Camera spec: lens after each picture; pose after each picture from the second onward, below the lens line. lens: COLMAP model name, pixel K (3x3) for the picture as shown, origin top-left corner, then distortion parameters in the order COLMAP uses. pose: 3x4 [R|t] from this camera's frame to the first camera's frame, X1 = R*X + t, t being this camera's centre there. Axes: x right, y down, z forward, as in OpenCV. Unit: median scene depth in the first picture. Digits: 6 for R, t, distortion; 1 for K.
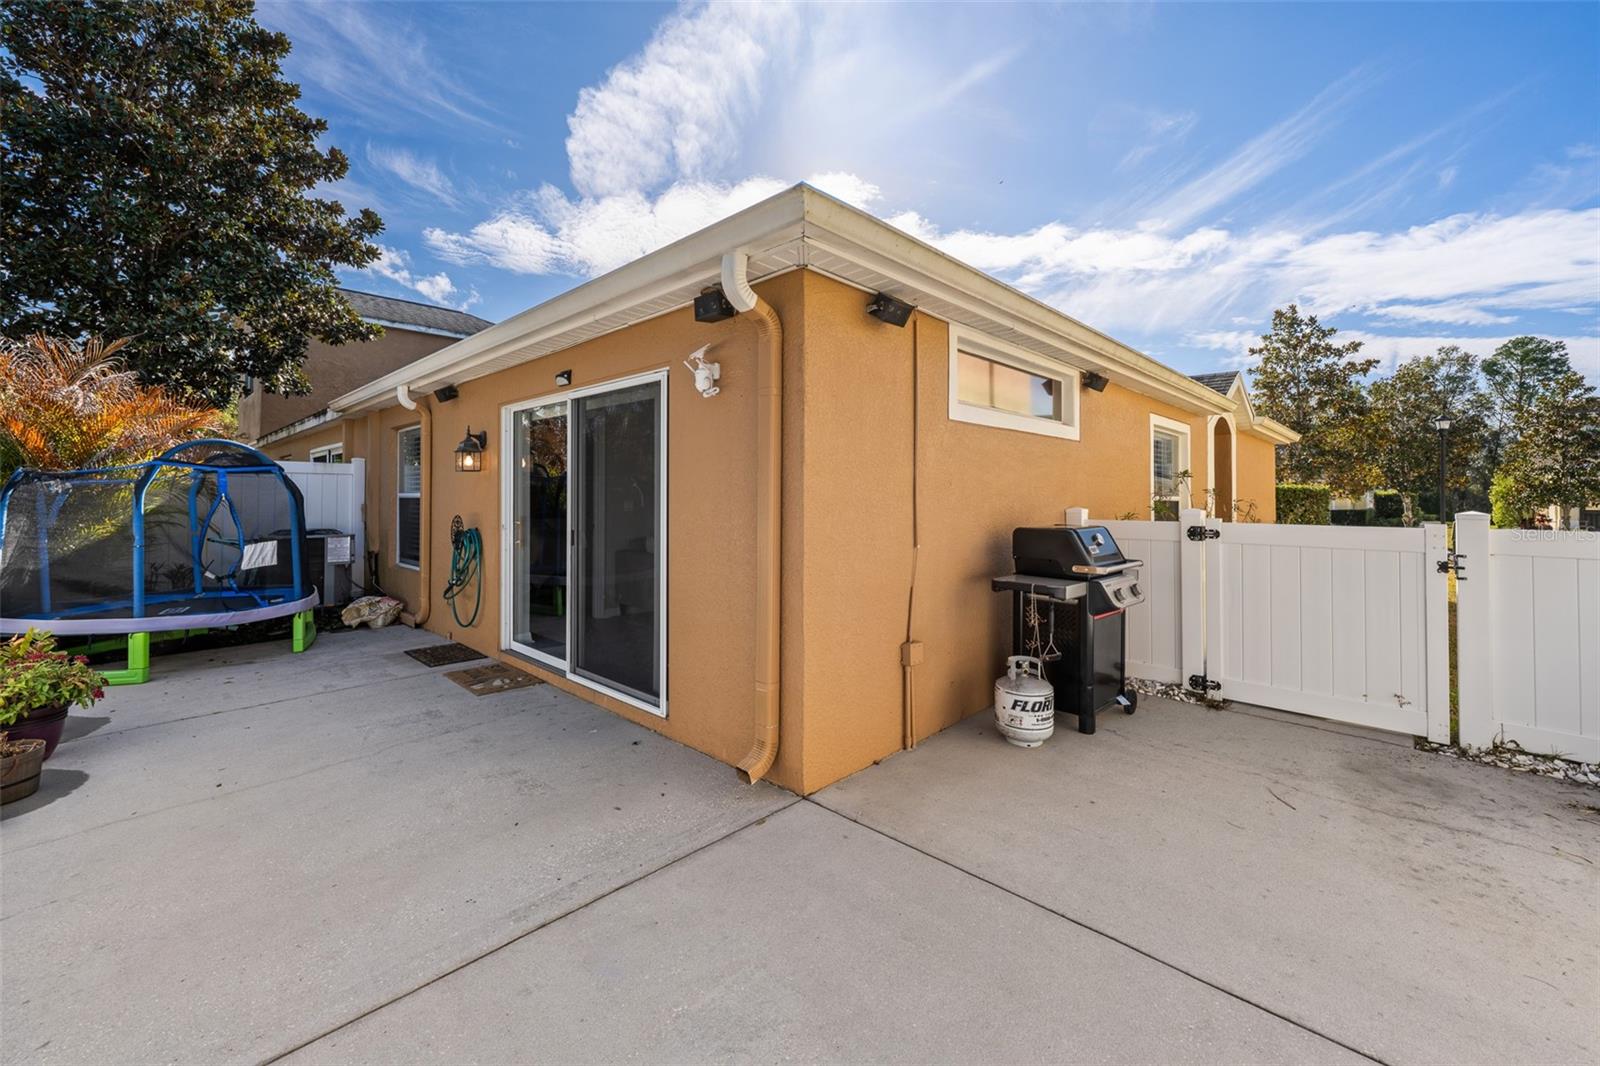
lens RADIAL K [[652.1, 0, 796.7], [0, 652.1, 490.1], [0, 0, 1]] dist [0.000521, 0.000079]
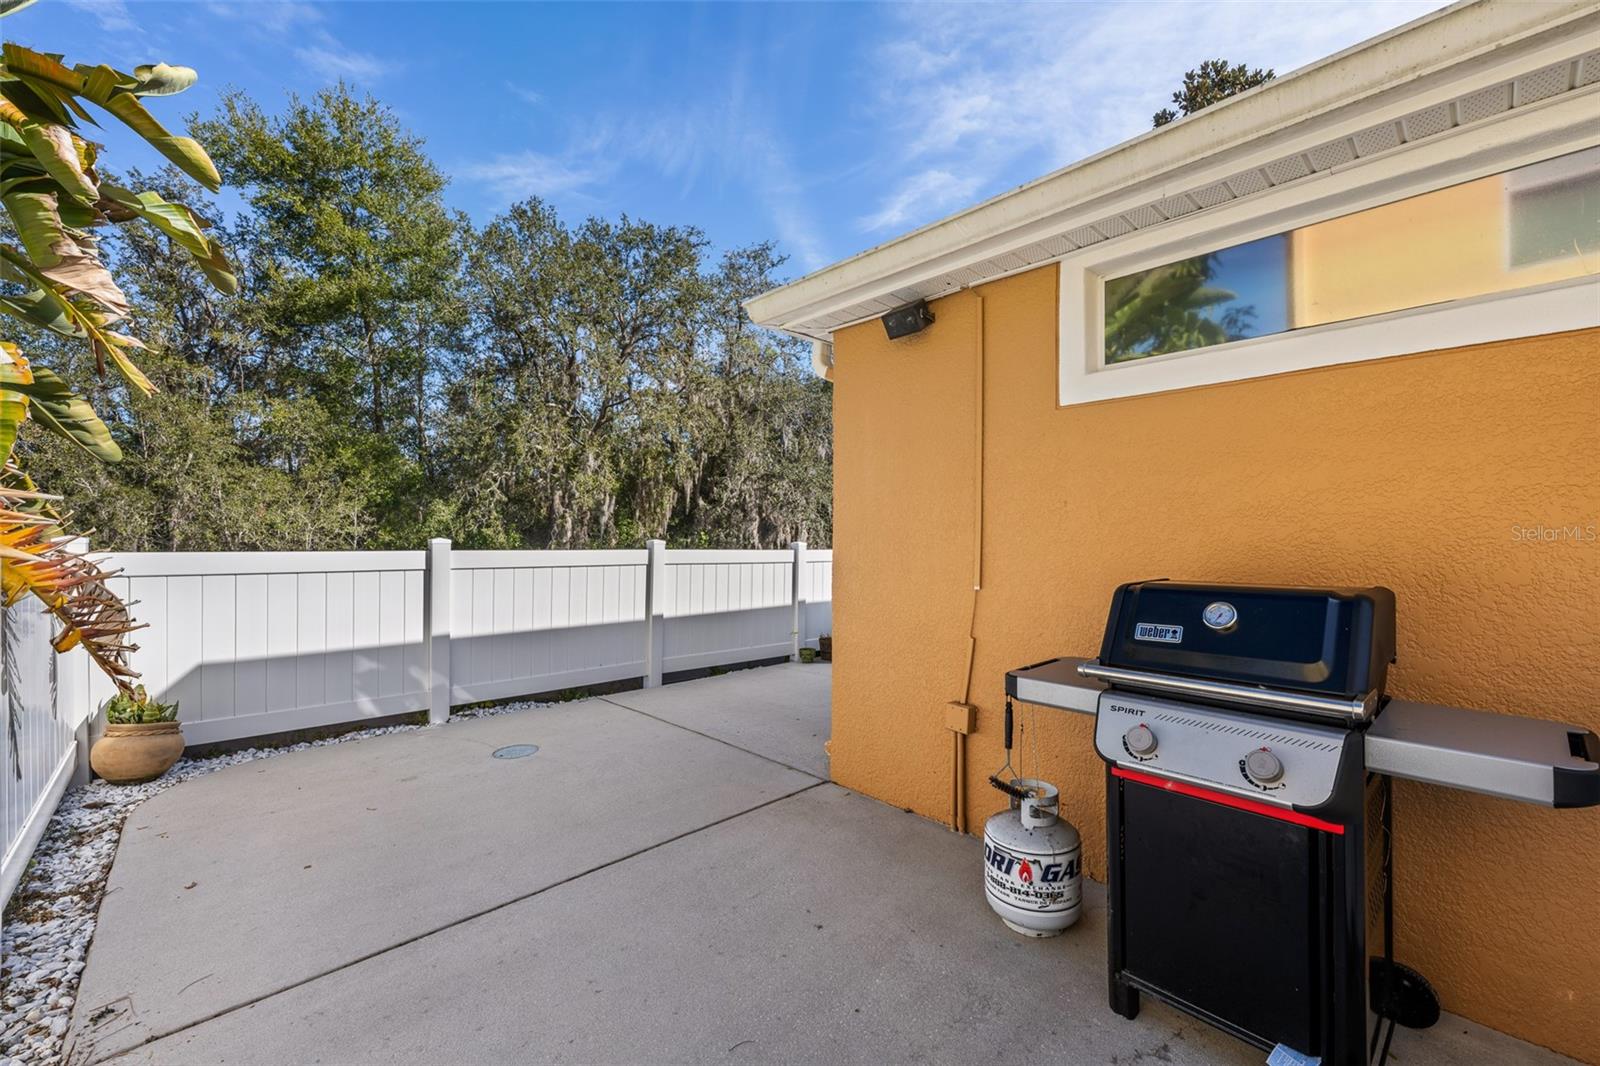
lens RADIAL K [[646.1, 0, 800.5], [0, 646.1, 538.2], [0, 0, 1]] dist [-0.001071, -0.000101]
pose [[-0.040240, -0.000990, -0.999190, 0.631629], [0.008720, 0.999961, -0.001342, 0.016605], [0.999152, -0.008767, -0.040230, 0.531759]]
